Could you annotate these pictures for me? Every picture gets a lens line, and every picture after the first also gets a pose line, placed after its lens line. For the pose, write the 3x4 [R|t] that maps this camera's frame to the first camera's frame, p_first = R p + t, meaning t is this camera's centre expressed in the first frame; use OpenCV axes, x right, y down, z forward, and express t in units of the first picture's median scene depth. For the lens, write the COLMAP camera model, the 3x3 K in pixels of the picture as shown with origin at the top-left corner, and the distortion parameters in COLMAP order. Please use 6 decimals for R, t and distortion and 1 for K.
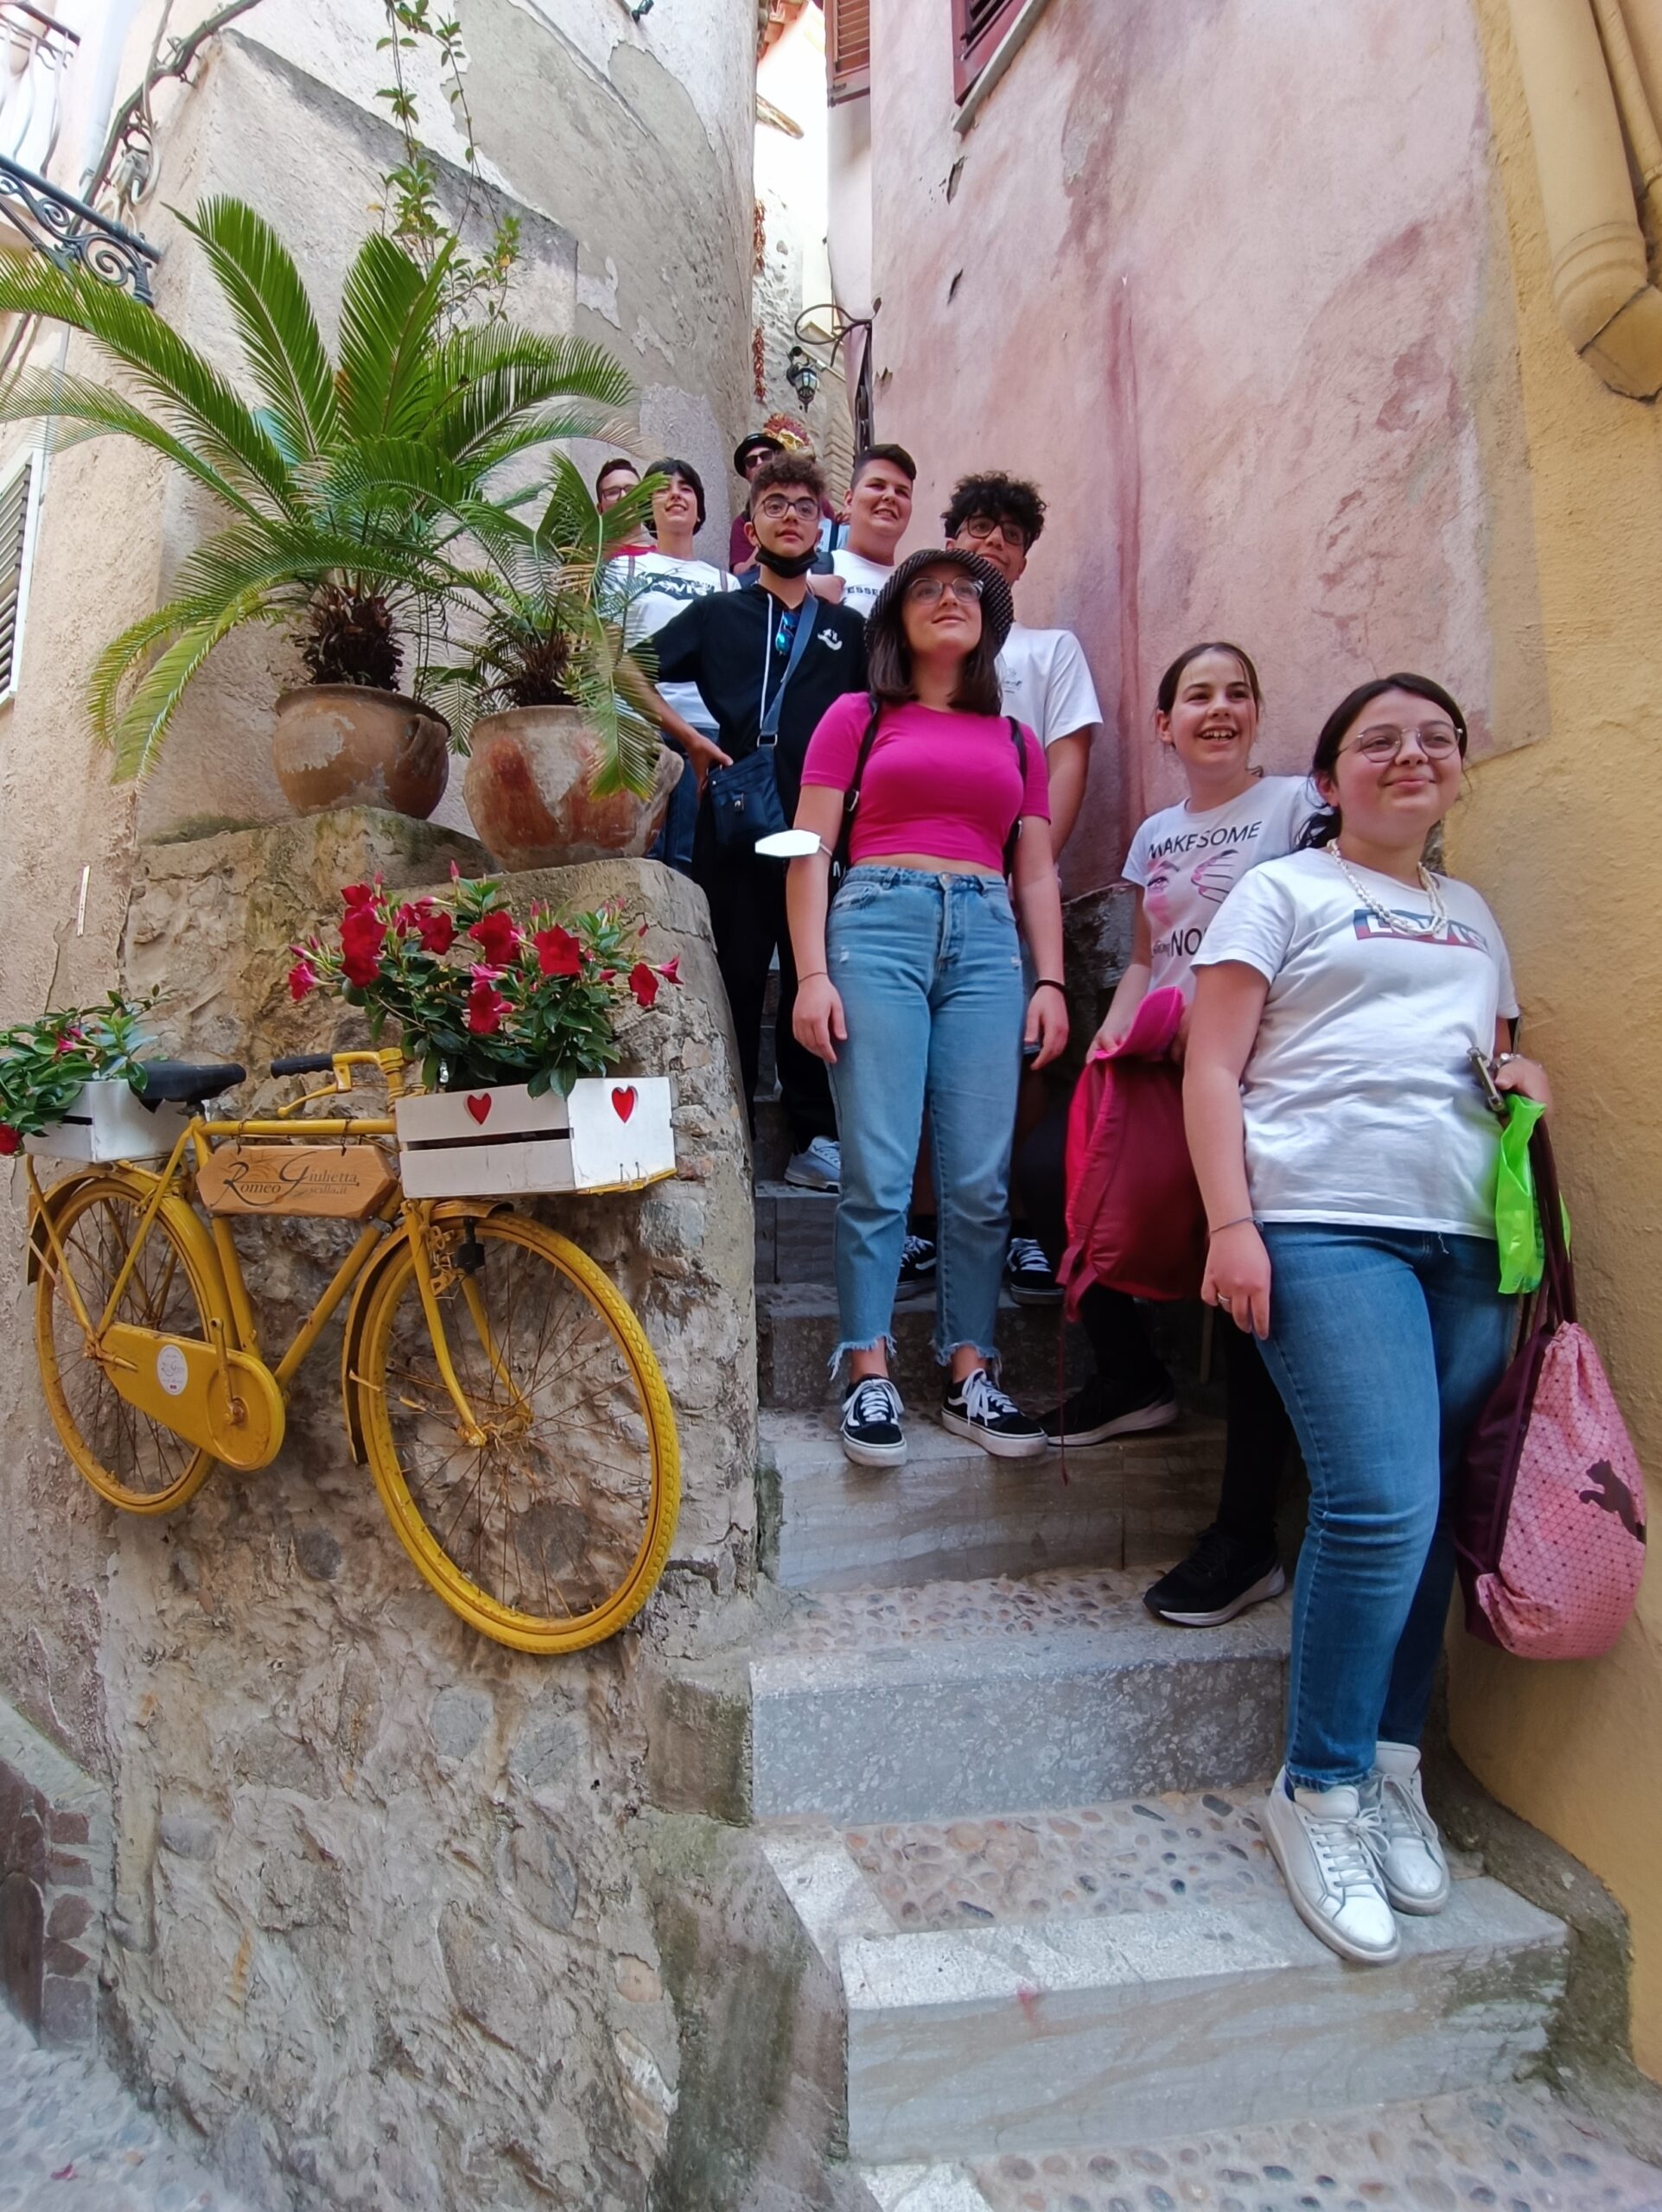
lens RADIAL K [[1060.9, 0, 819.3], [0, 1060.9, 1099.3], [0, 0, 1]] dist [-0.061709, 0.009141]
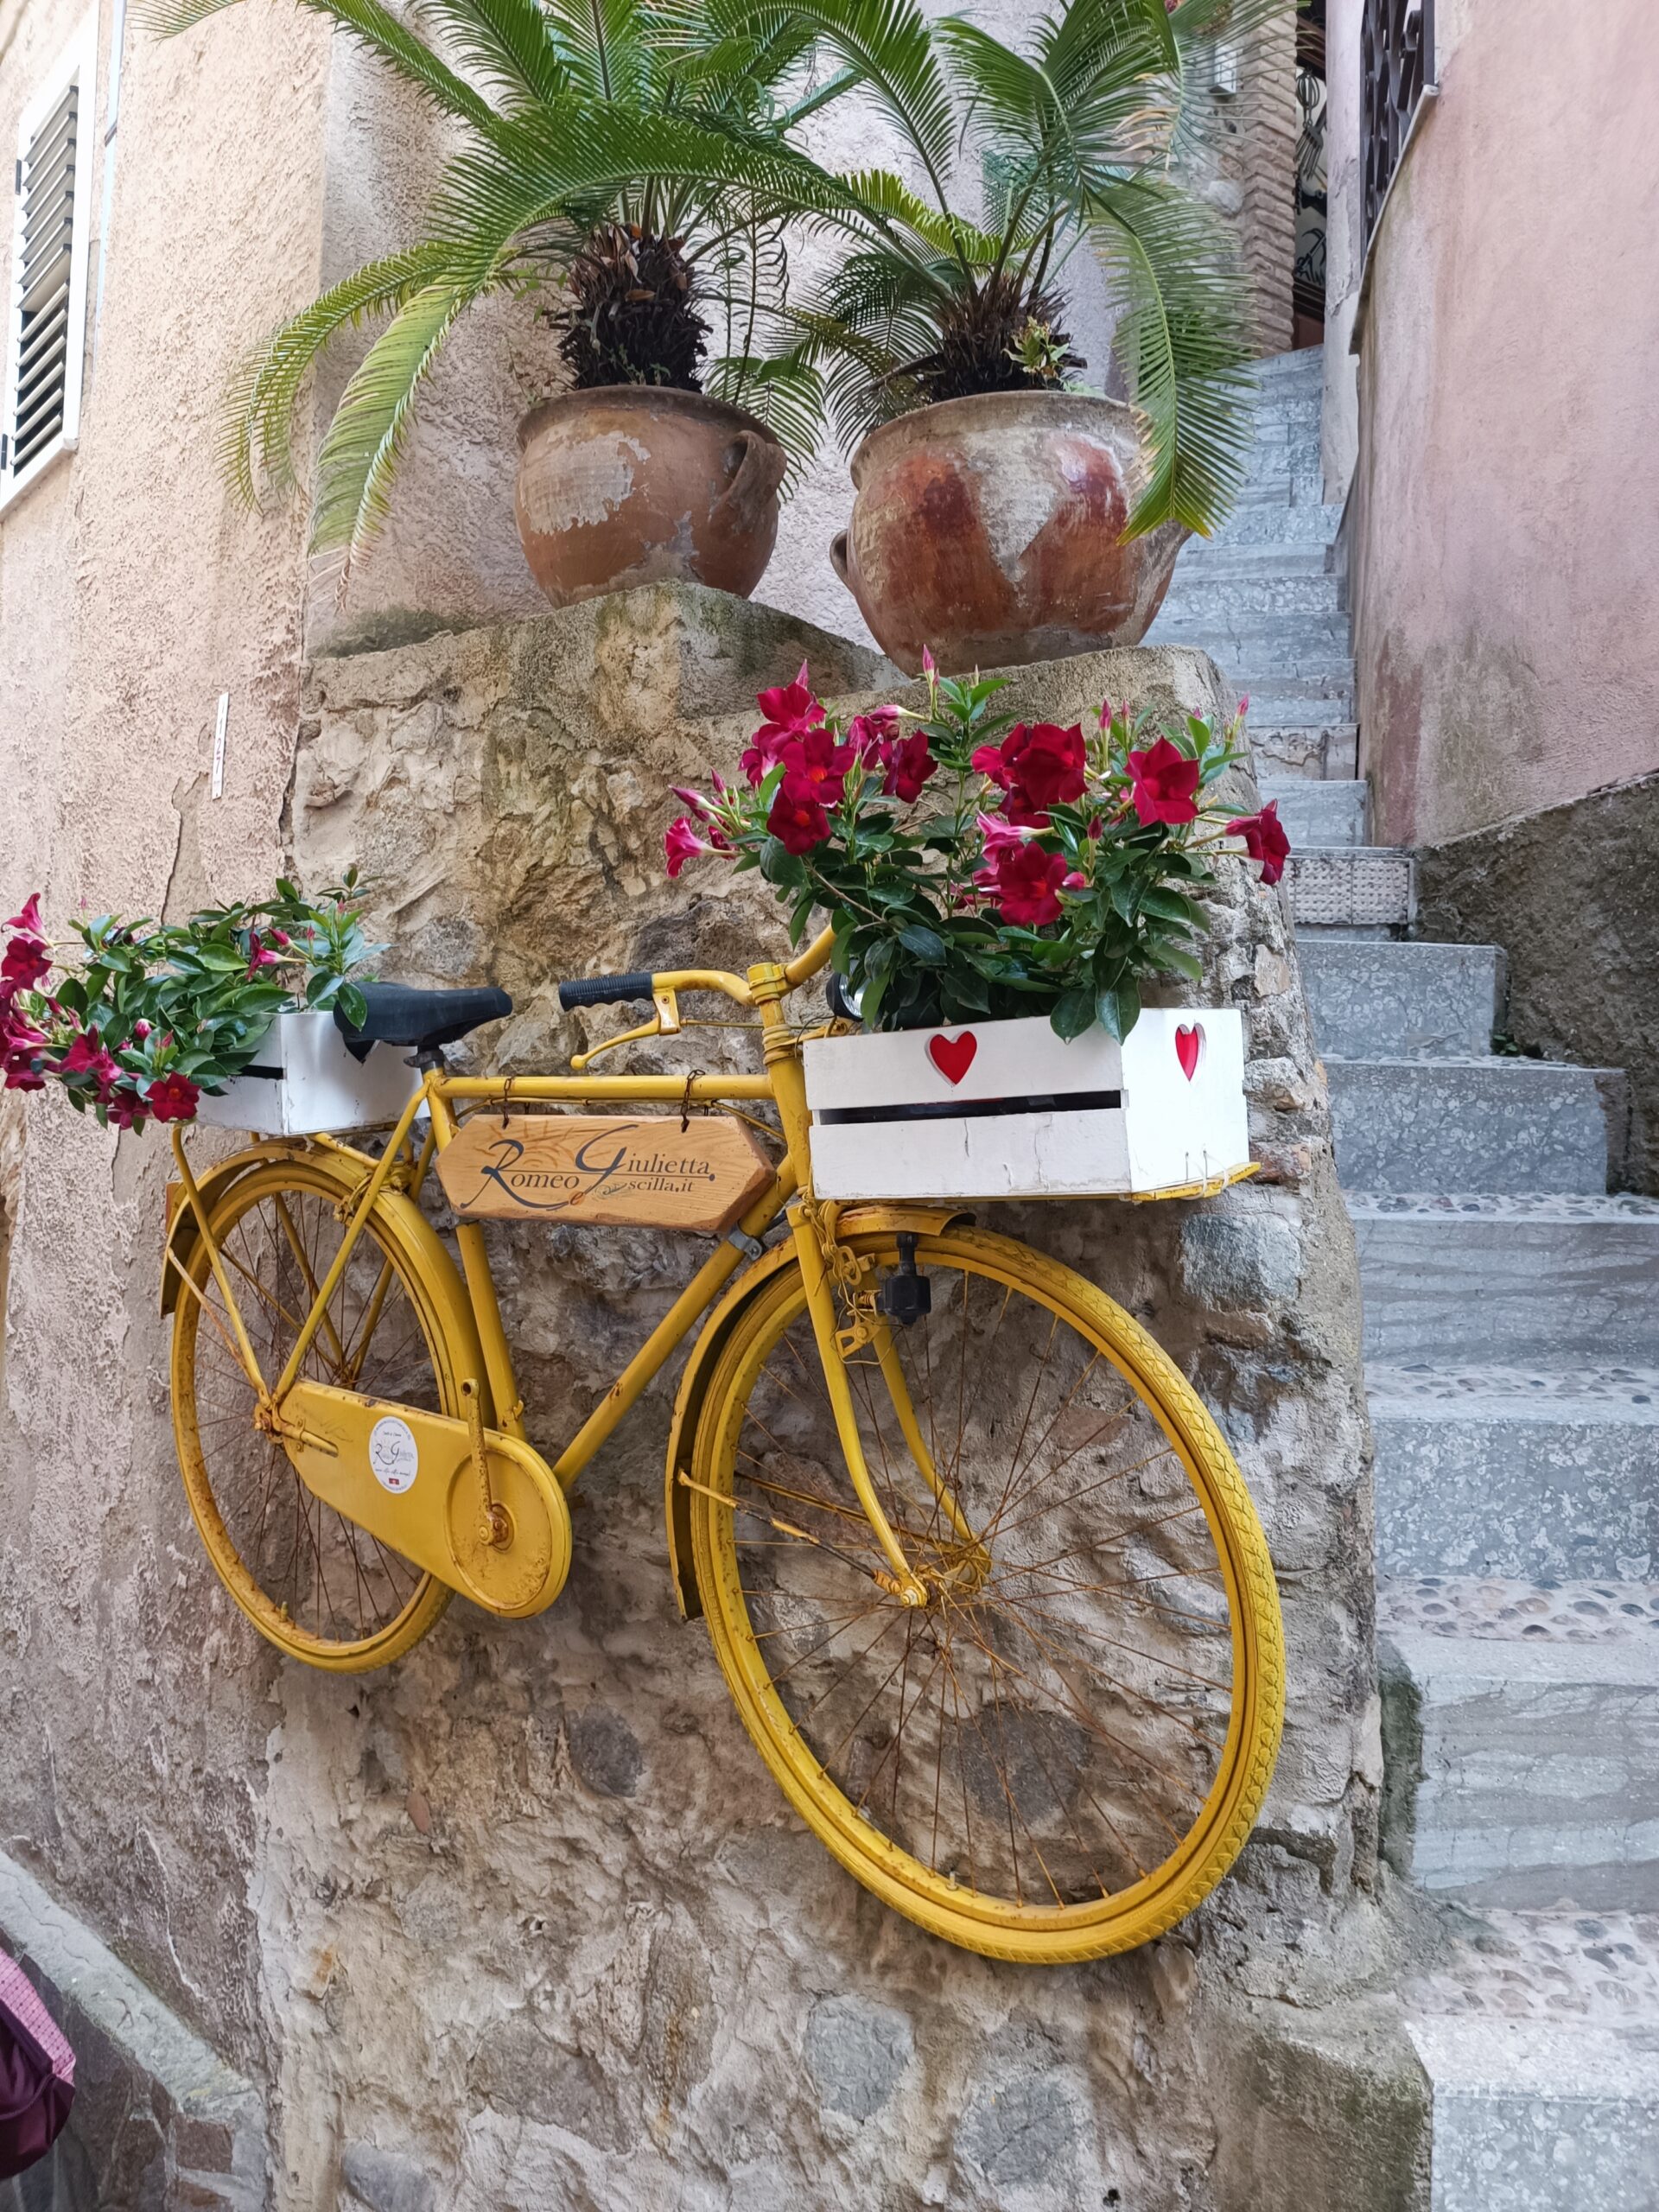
lens RADIAL K [[1628.5, 0, 810.1], [0, 1628.5, 1115.6], [0, 0, 1]] dist [0.030459, -0.038342]
pose [[0.979265, 0.018831, -0.201708, -0.159085], [-0.012736, 0.999423, 0.031473, 0.010337], [0.202184, -0.028252, 0.978940, 0.044205]]
